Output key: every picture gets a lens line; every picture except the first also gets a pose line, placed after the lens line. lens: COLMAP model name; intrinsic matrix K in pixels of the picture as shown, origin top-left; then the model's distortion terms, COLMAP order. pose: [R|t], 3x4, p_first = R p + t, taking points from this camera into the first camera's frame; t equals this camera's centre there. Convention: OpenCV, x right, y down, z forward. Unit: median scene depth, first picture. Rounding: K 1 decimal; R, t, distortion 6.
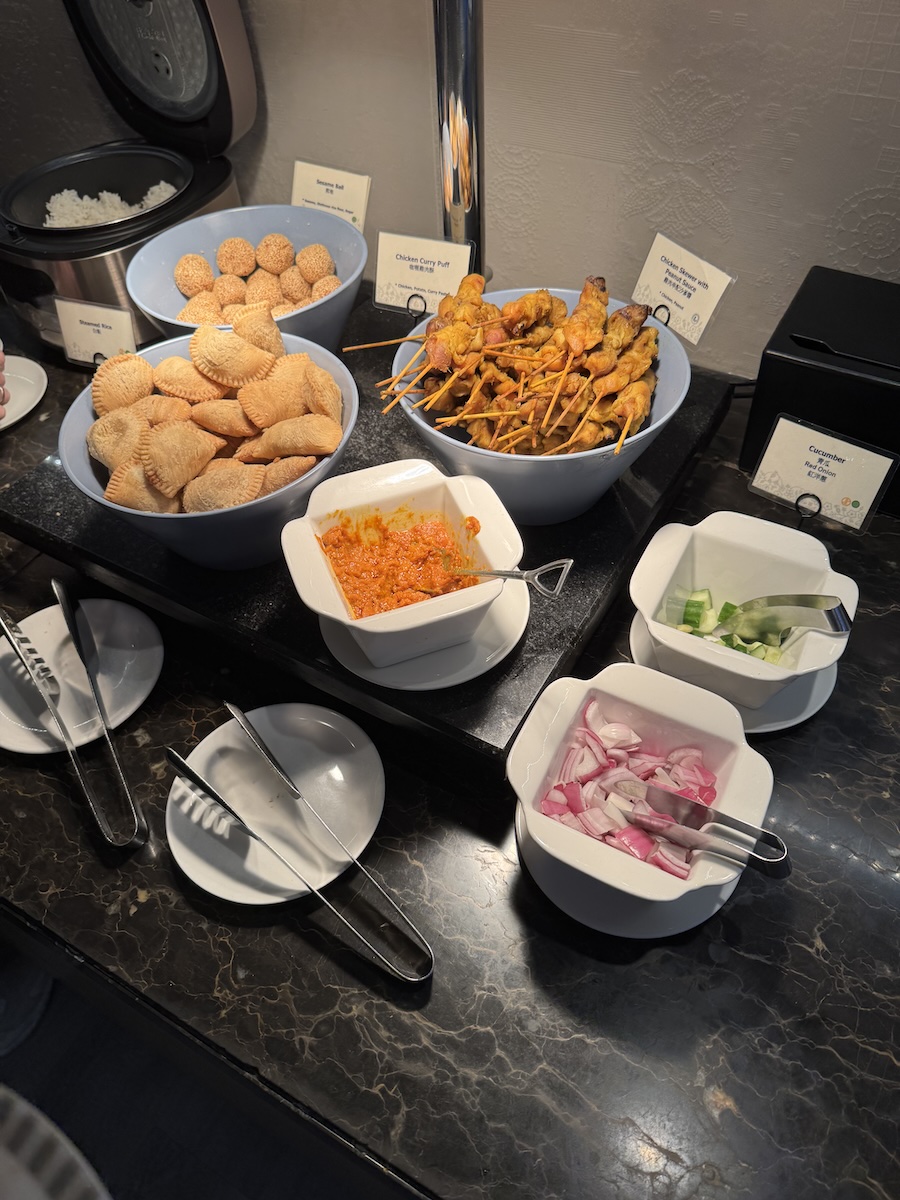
lens RADIAL K [[871.7, 0, 438.8], [0, 871.7, 593.0], [0, 0, 1]] dist [0.013951, -0.027437]
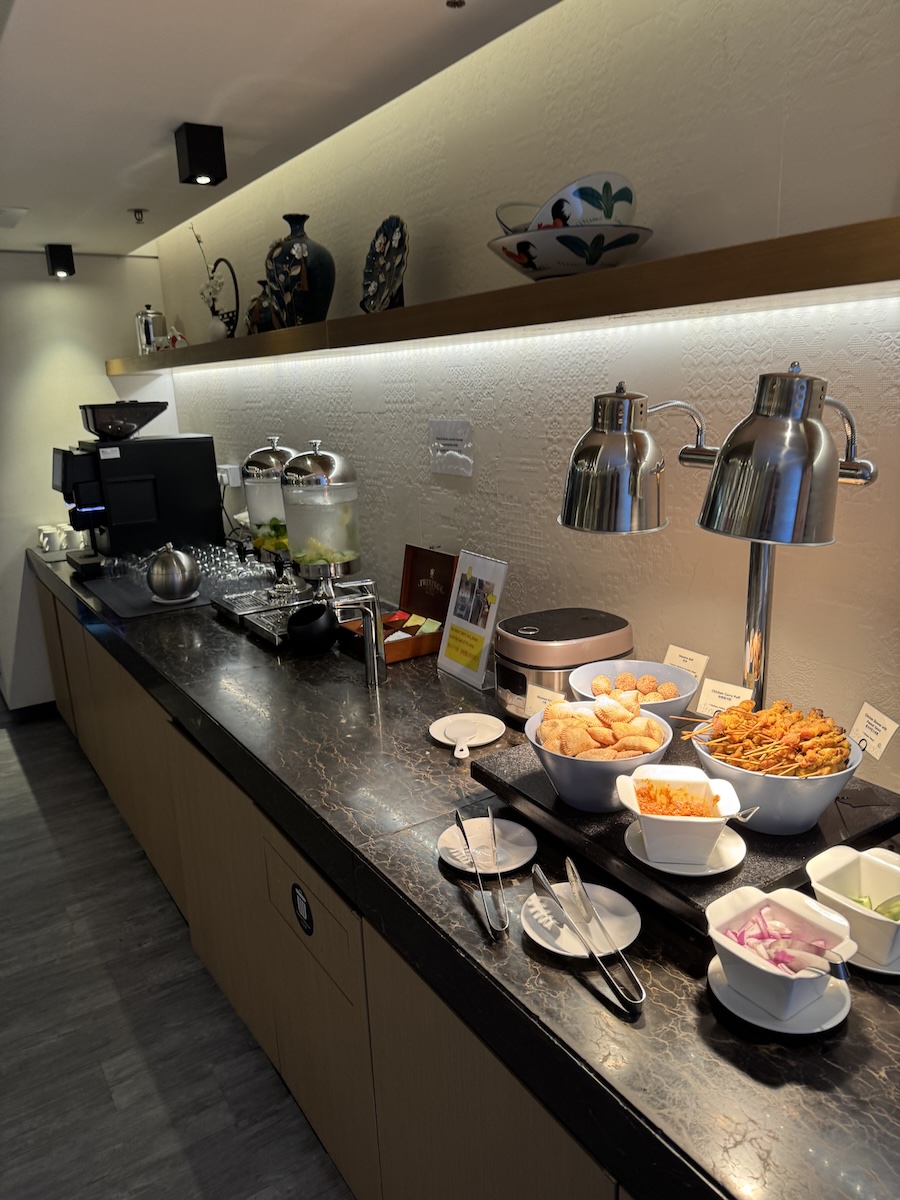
lens RADIAL K [[871.7, 0, 452.5], [0, 871.7, 596.3], [0, 0, 1]] dist [0.013951, -0.027437]
pose [[0.900335, 0.123819, -0.417211, 0.250882], [-0.331888, 0.815468, -0.474197, 0.631601], [0.281508, 0.565404, 0.775288, -0.866589]]
